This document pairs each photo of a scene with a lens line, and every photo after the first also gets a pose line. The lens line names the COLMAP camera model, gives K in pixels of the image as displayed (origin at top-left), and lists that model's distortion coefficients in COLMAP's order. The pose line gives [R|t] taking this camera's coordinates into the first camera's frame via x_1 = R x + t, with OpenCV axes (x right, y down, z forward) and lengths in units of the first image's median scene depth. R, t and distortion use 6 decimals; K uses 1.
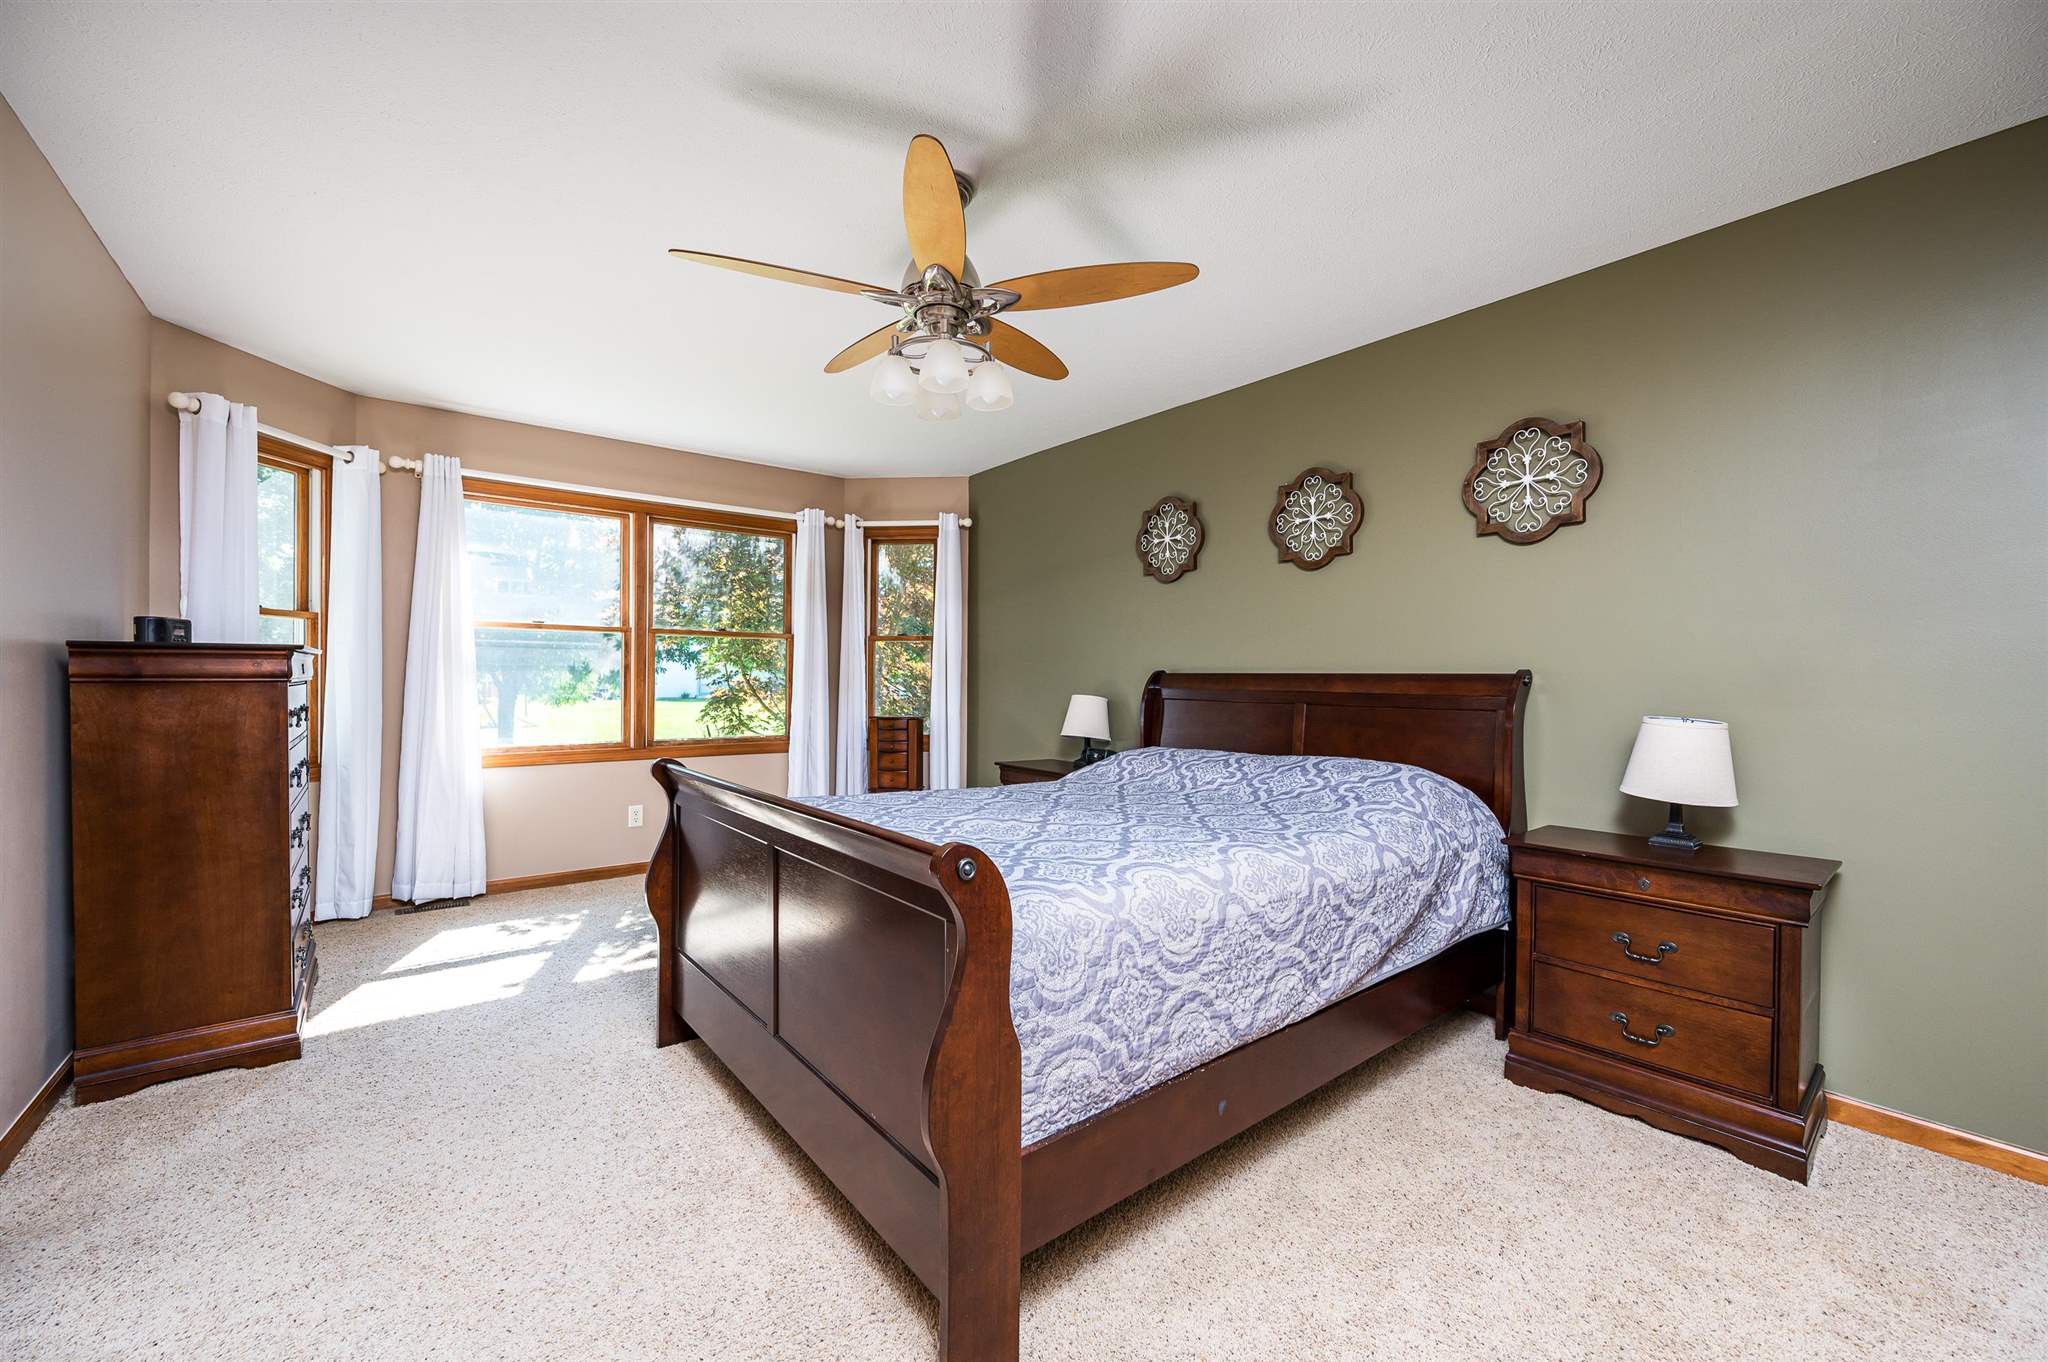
lens RADIAL K [[801.7, 0, 1022.9], [0, 801.7, 683.0], [0, 0, 1]] dist [-0.001982, -0.000520]
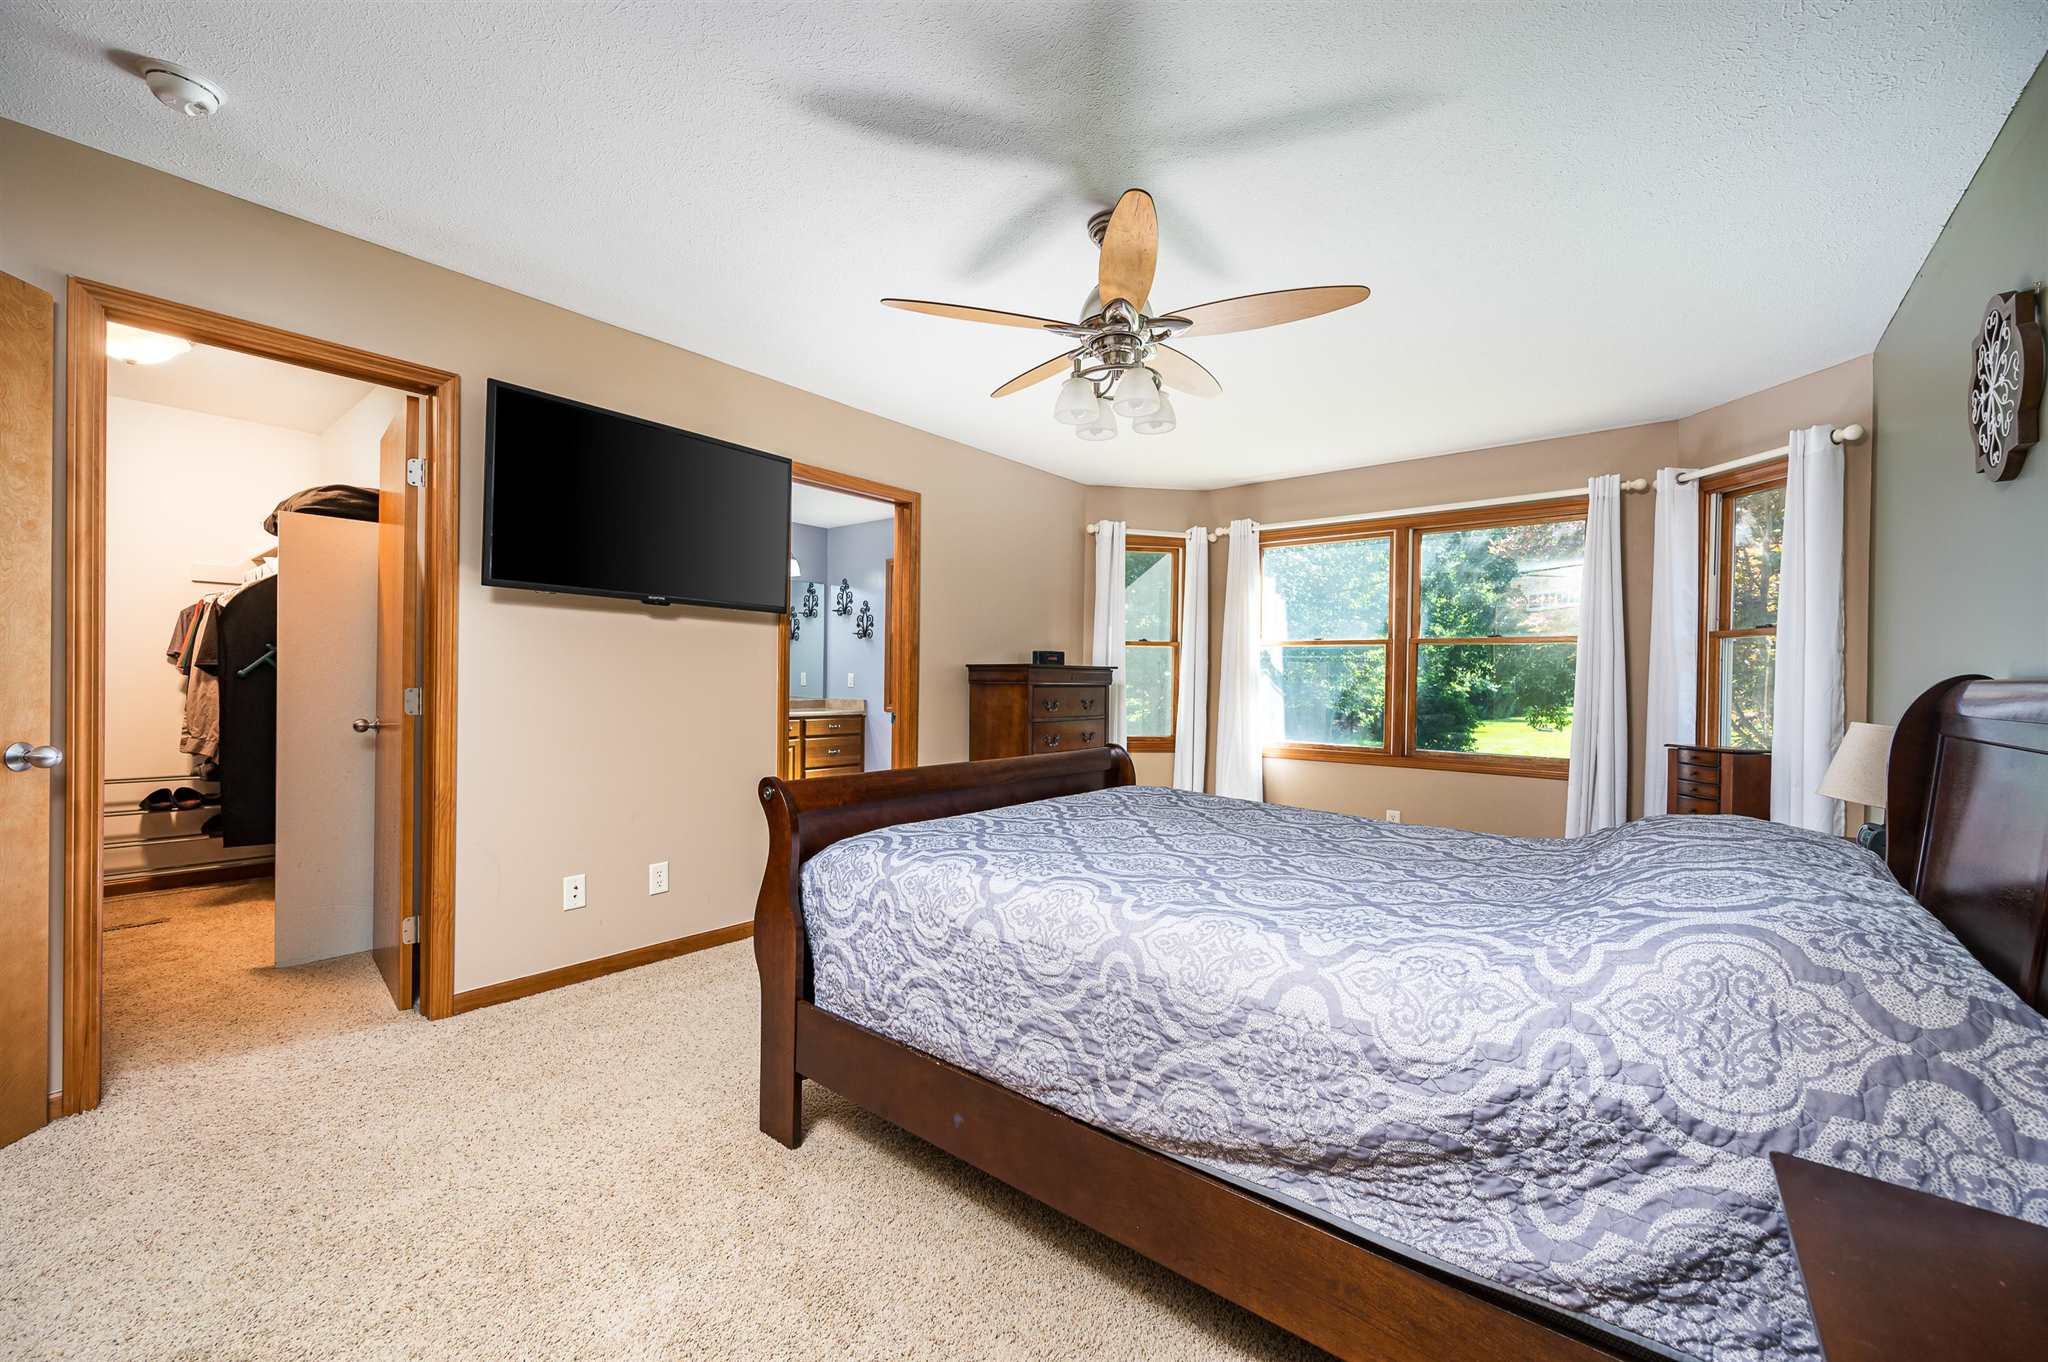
lens RADIAL K [[801.7, 0, 1022.9], [0, 801.7, 683.0], [0, 0, 1]] dist [-0.001982, -0.000520]
pose [[0.213236, -0.001405, -0.977000, 1.084724], [-0.018677, 0.999810, -0.005514, 0.004986], [0.976822, 0.019423, 0.213170, 0.770302]]
